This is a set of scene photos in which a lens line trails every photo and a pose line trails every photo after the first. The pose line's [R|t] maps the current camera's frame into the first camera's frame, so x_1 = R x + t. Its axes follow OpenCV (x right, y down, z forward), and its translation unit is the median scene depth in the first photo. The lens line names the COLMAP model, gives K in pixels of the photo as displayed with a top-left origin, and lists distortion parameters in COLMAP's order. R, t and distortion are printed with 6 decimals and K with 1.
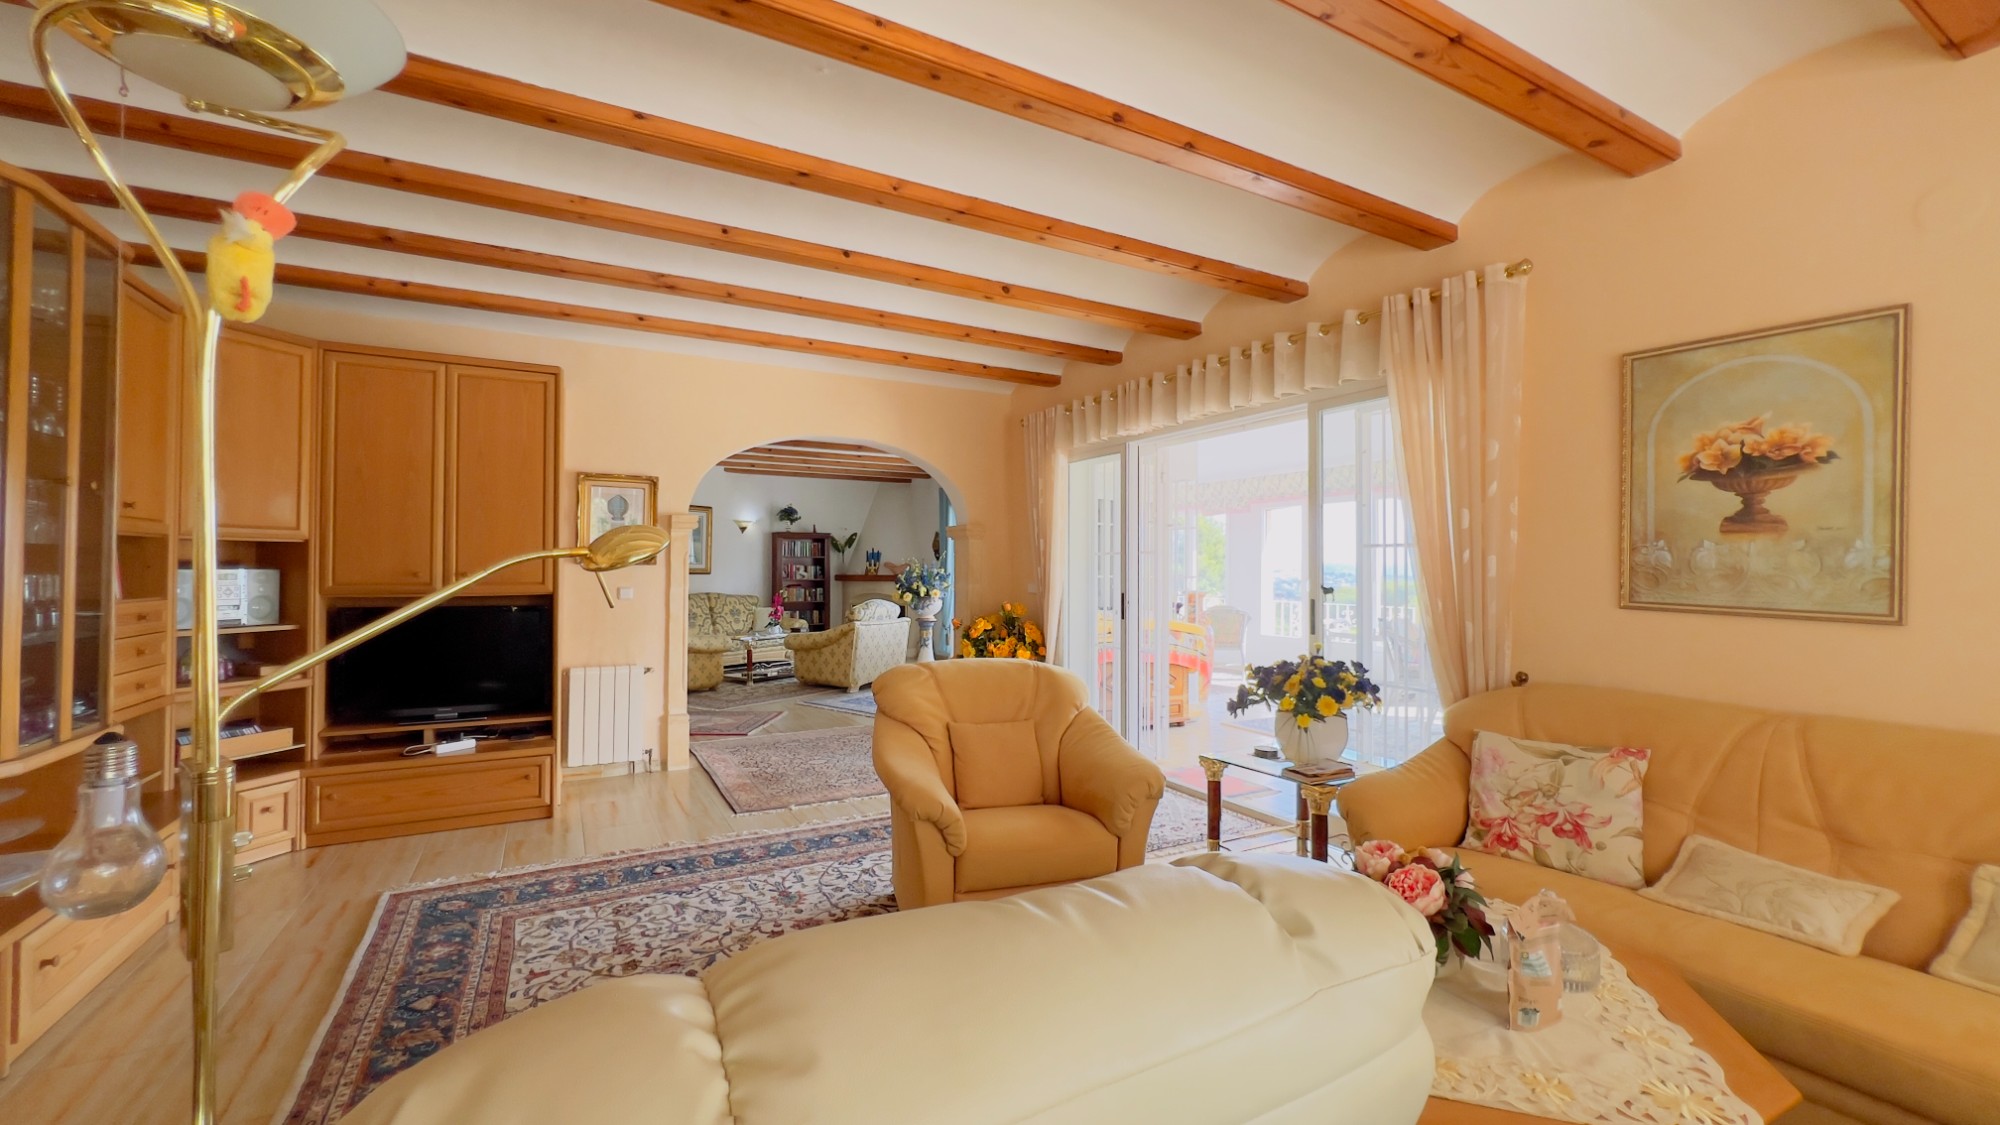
lens RADIAL K [[820.2, 0, 1000.0], [0, 820.2, 562.5], [0, 0, 1]] dist [-0.001198, -0.000291]
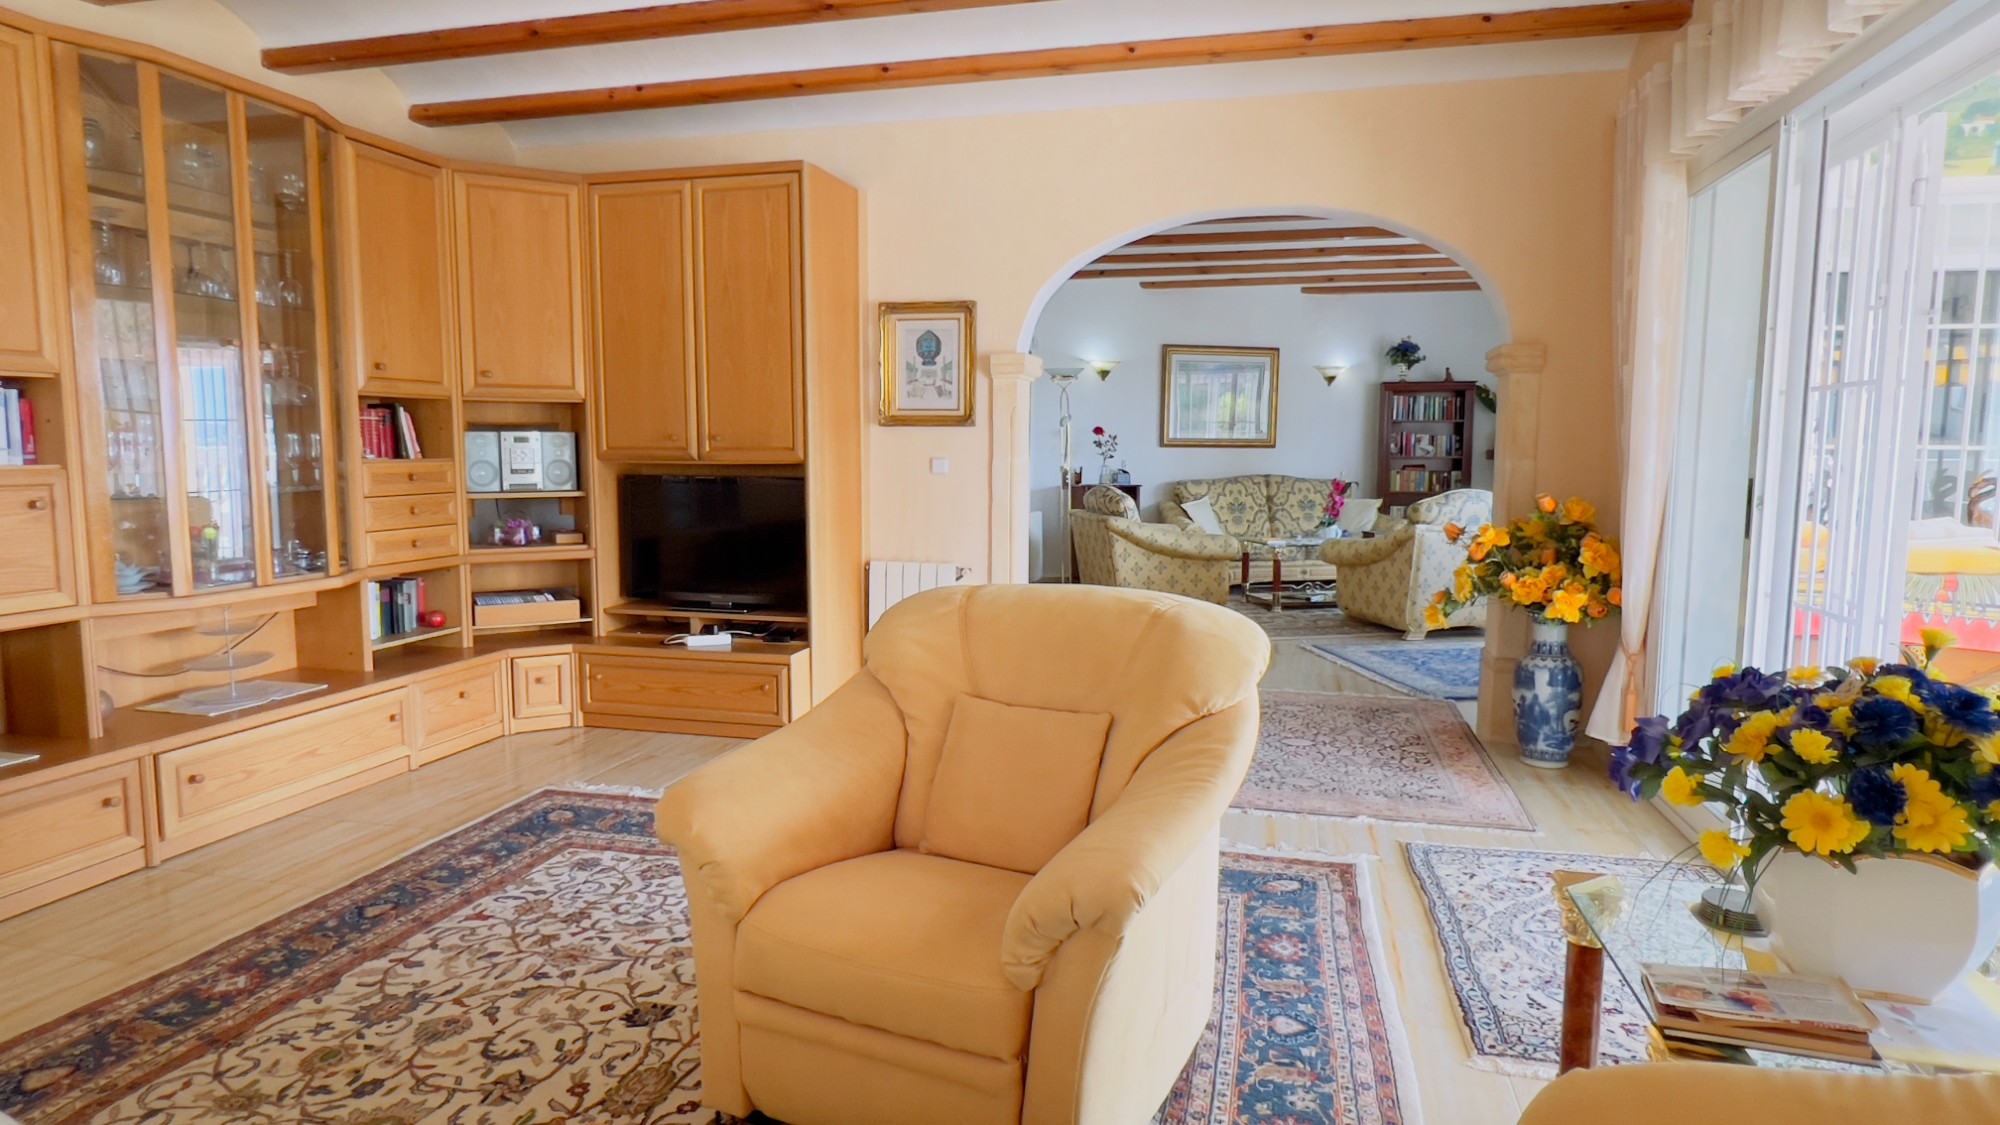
lens RADIAL K [[1145.0, 0, 998.5], [0, 1145.0, 568.8], [0, 0, 1]] dist [-0.008249, 0.000487]
pose [[0.720434, 0.072332, -0.689742, 0.394718], [0.005304, 0.993943, 0.109773, 0.023095], [0.693504, -0.082743, 0.715686, 0.392014]]
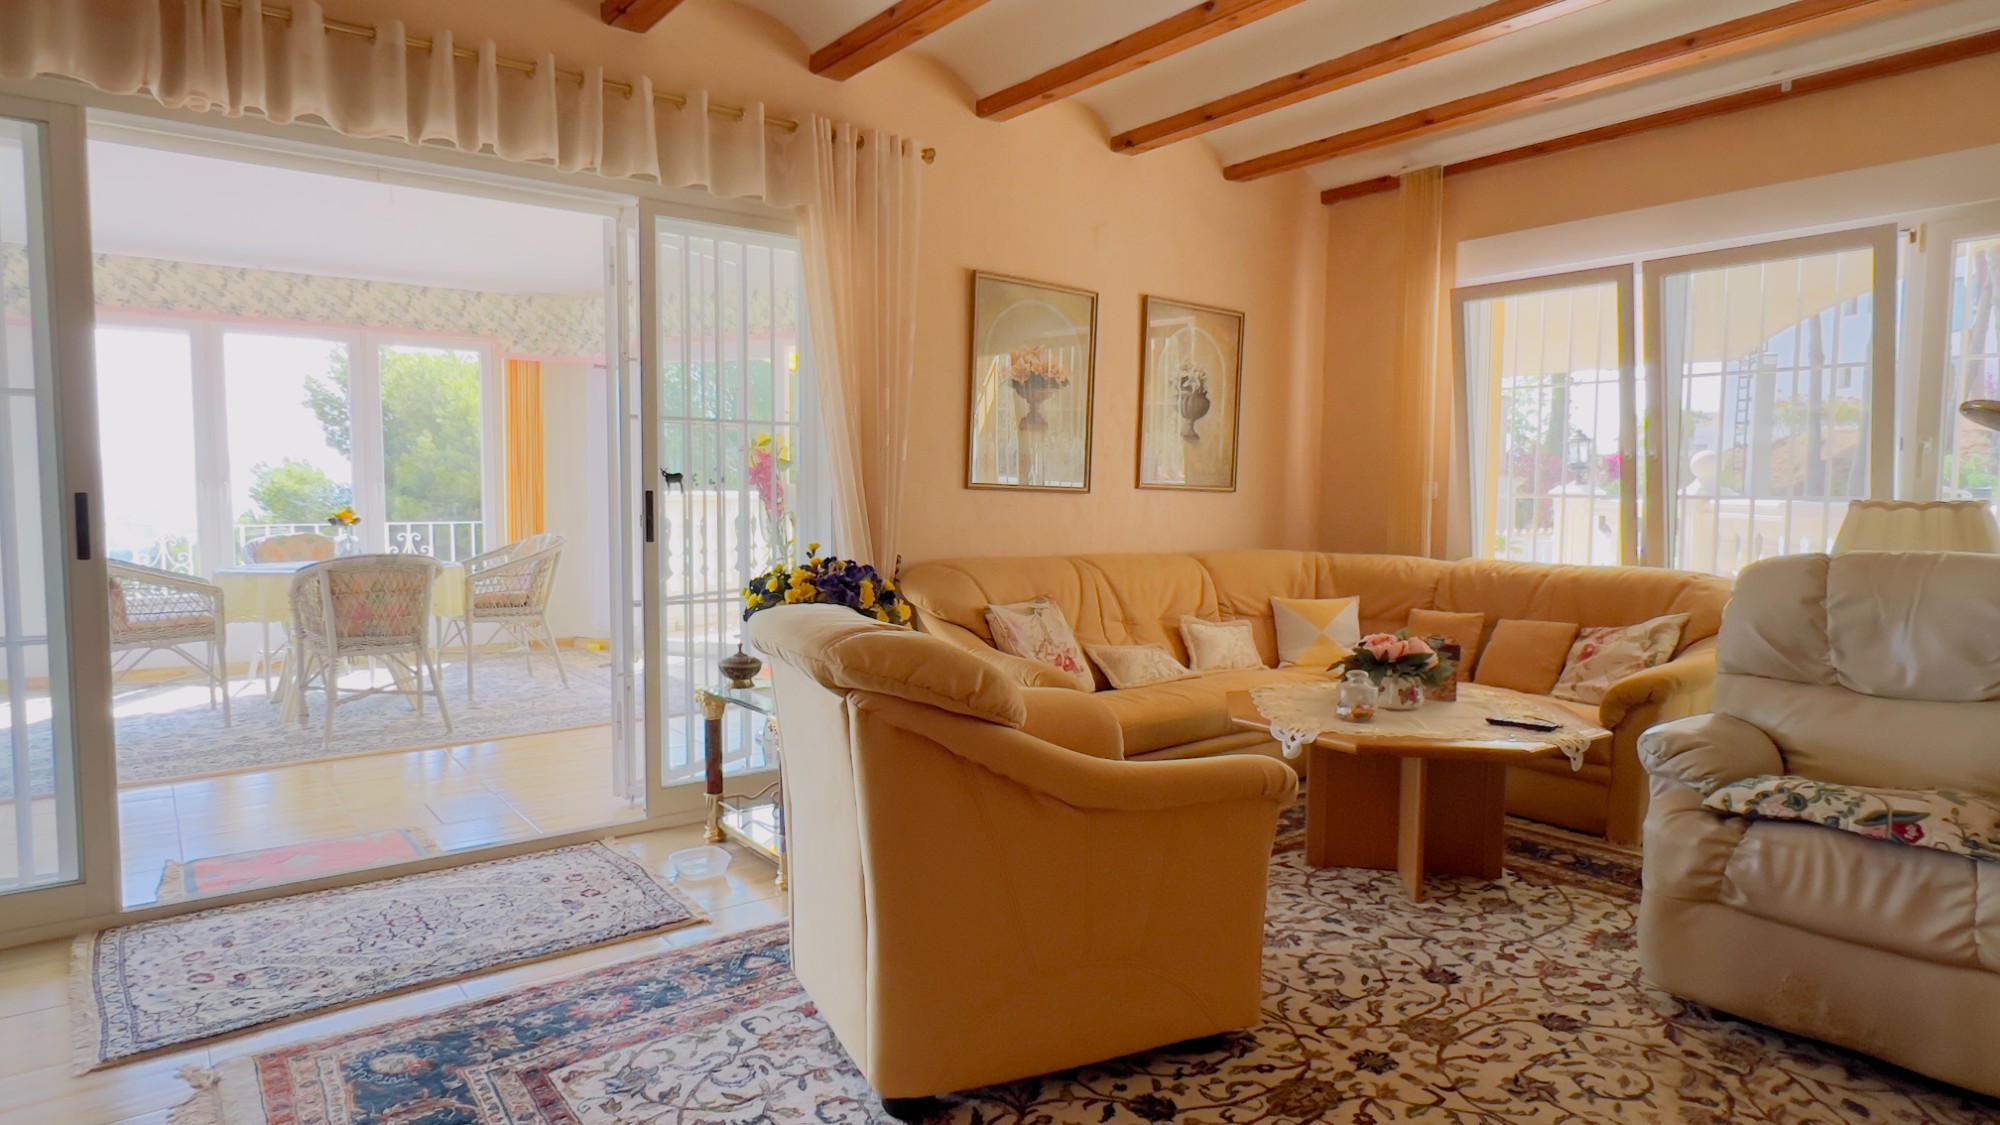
lens RADIAL K [[1145.0, 0, 998.5], [0, 1145.0, 568.8], [0, 0, 1]] dist [-0.008249, 0.000487]
pose [[-0.152099, -0.069026, 0.985952, -0.655695], [-0.011946, 0.997614, 0.067999, 0.043796], [-0.988293, -0.001435, -0.152561, 0.905641]]
